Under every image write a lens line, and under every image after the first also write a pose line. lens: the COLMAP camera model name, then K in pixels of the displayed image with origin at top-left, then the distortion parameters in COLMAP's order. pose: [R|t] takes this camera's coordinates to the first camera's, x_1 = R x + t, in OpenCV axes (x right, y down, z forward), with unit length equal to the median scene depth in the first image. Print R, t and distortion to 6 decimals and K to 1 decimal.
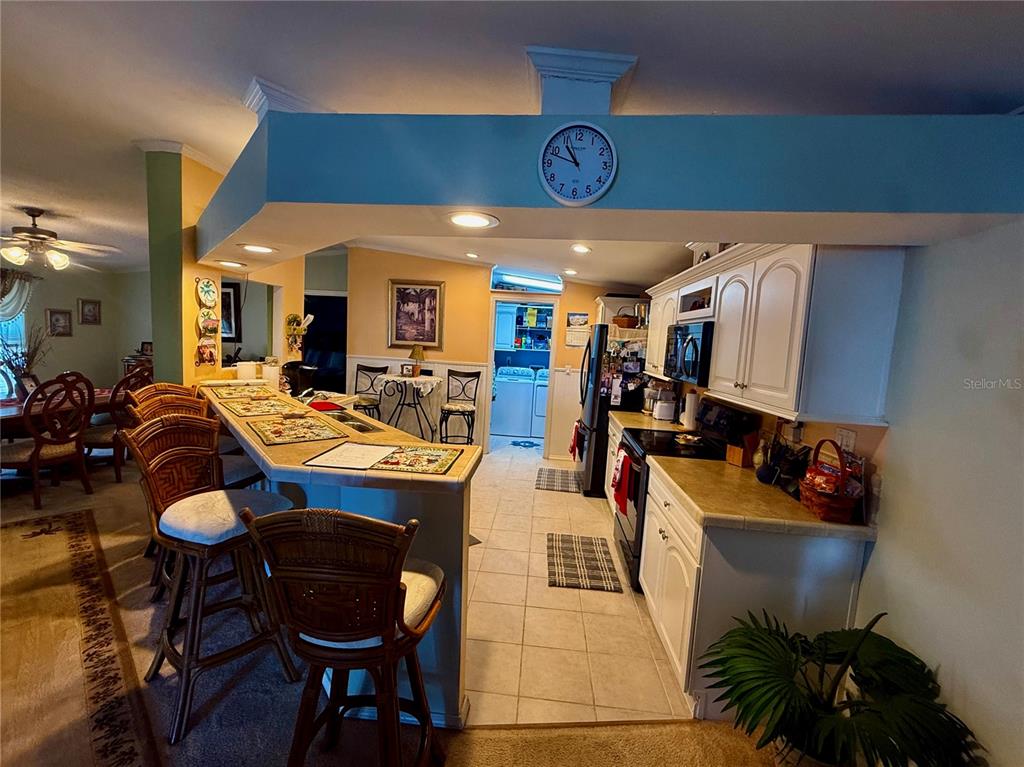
lens RADIAL K [[441.2, 0, 506.7], [0, 441.2, 382.1], [0, 0, 1]] dist [0.001625, 0.000608]
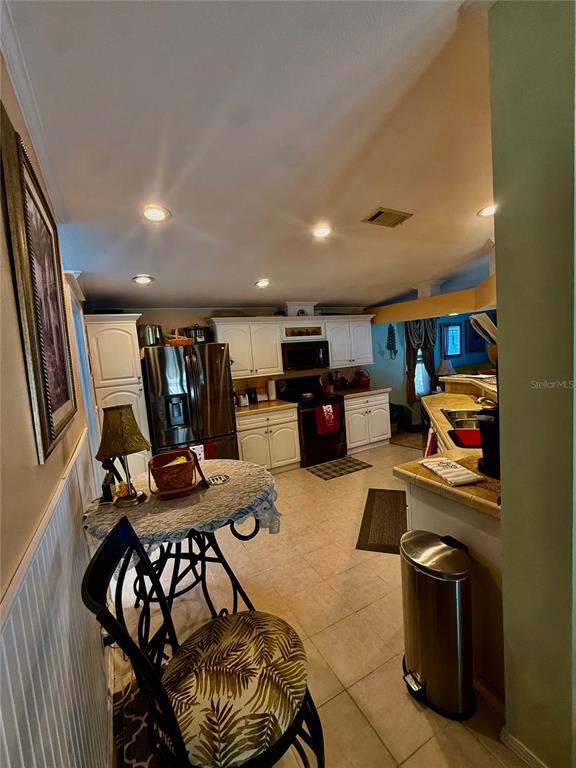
lens RADIAL K [[330.9, 0, 289.1], [0, 330.9, 383.5], [0, 0, 1]] dist [0.001625, 0.000608]
pose [[-0.553251, -0.095187, 0.827558, -0.618056], [0.121935, 0.973495, 0.193490, -0.177543], [-0.824042, 0.207957, -0.526981, 1.353878]]
